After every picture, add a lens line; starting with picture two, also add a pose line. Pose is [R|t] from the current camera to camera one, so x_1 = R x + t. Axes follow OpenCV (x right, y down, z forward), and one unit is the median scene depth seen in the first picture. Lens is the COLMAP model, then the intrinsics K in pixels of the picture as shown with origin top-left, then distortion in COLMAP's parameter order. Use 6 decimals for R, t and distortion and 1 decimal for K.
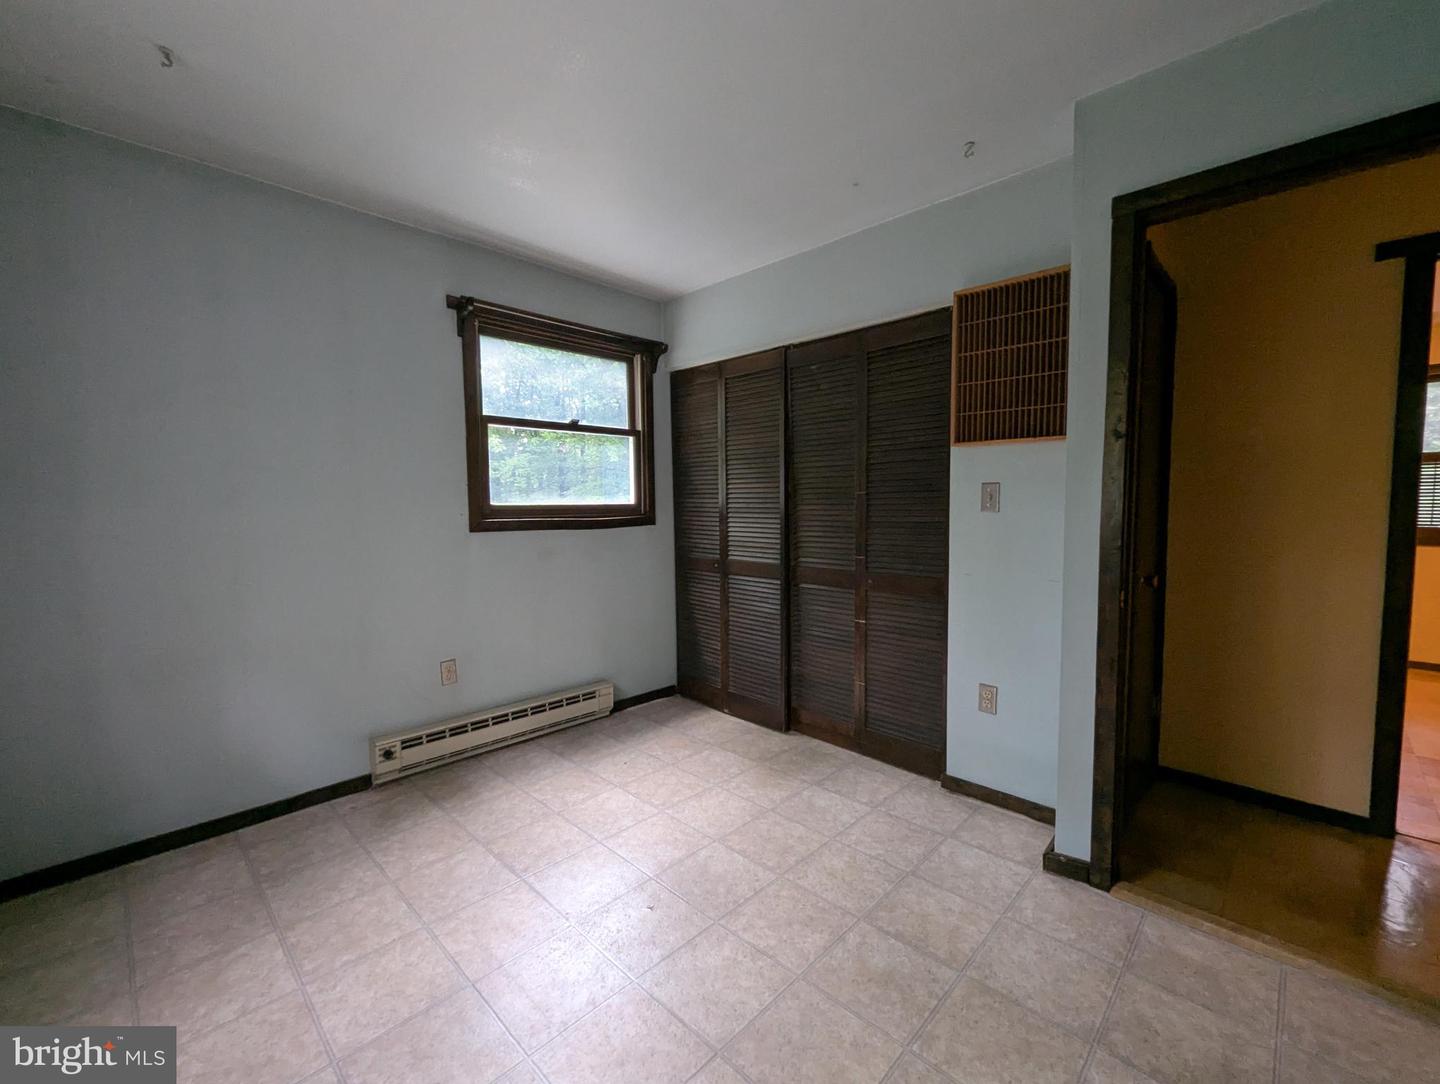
lens RADIAL K [[603.9, 0, 727.8], [0, 603.9, 545.6], [0, 0, 1]] dist [0.000298, 0.000290]
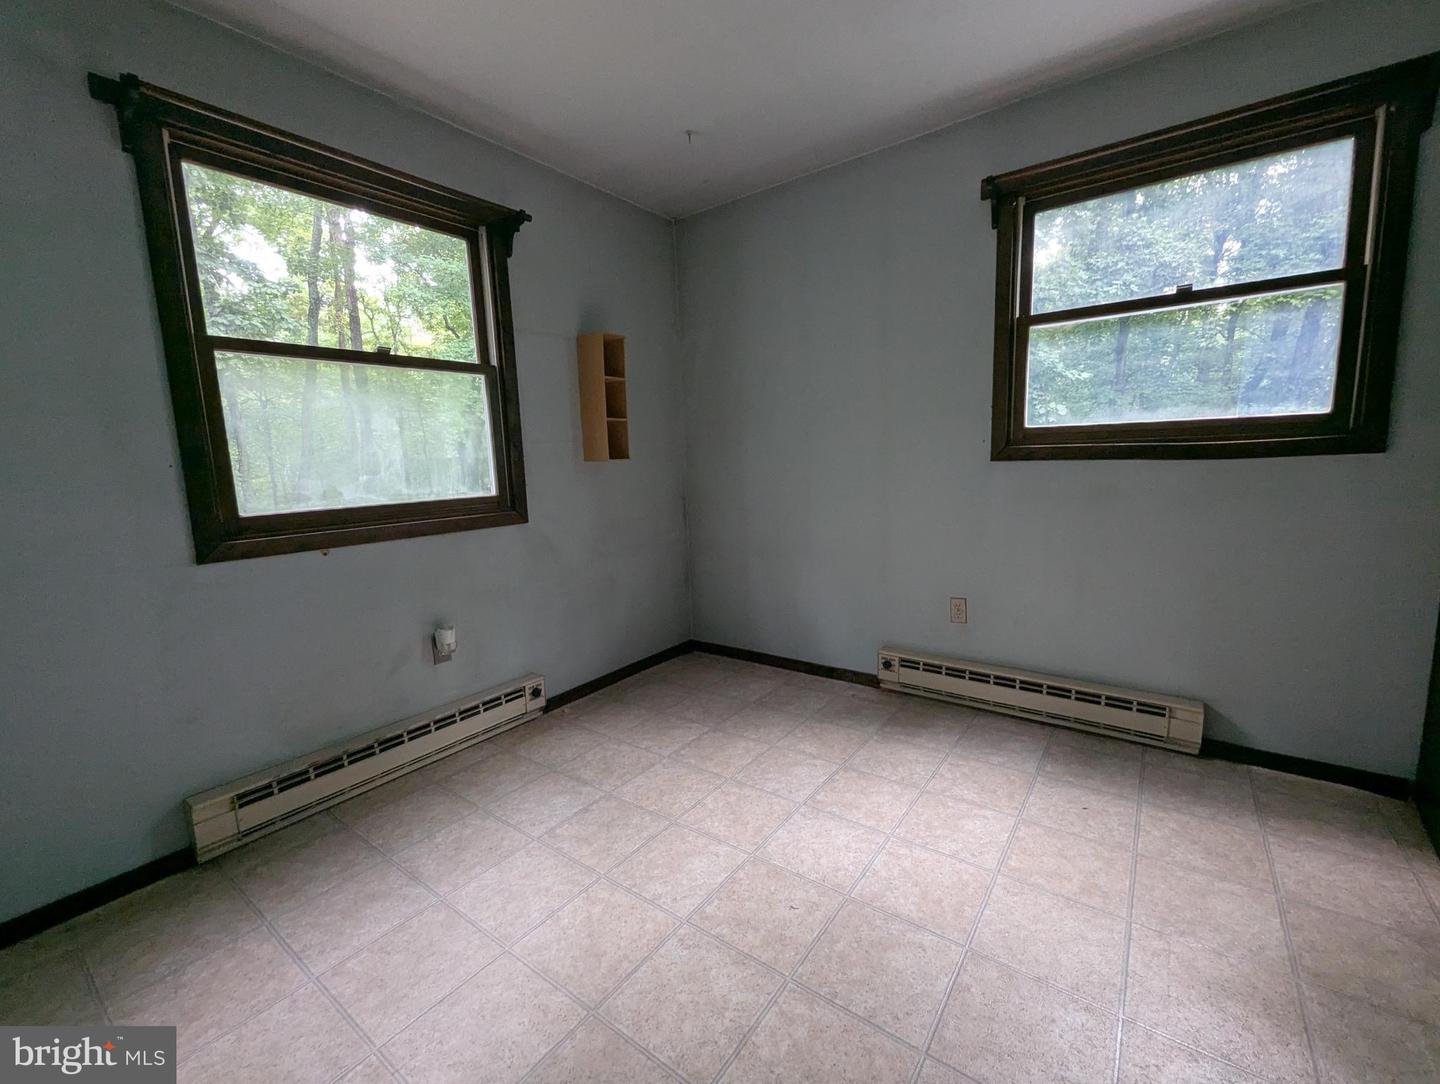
lens RADIAL K [[604.0, 0, 721.4], [0, 604.0, 538.3], [0, 0, 1]] dist [0.014214, 0.000064]
pose [[0.133723, 0.133665, -0.981963, 0.394863], [-0.037450, 0.990836, 0.129773, -0.010437], [0.990311, 0.019421, 0.137503, 0.491673]]
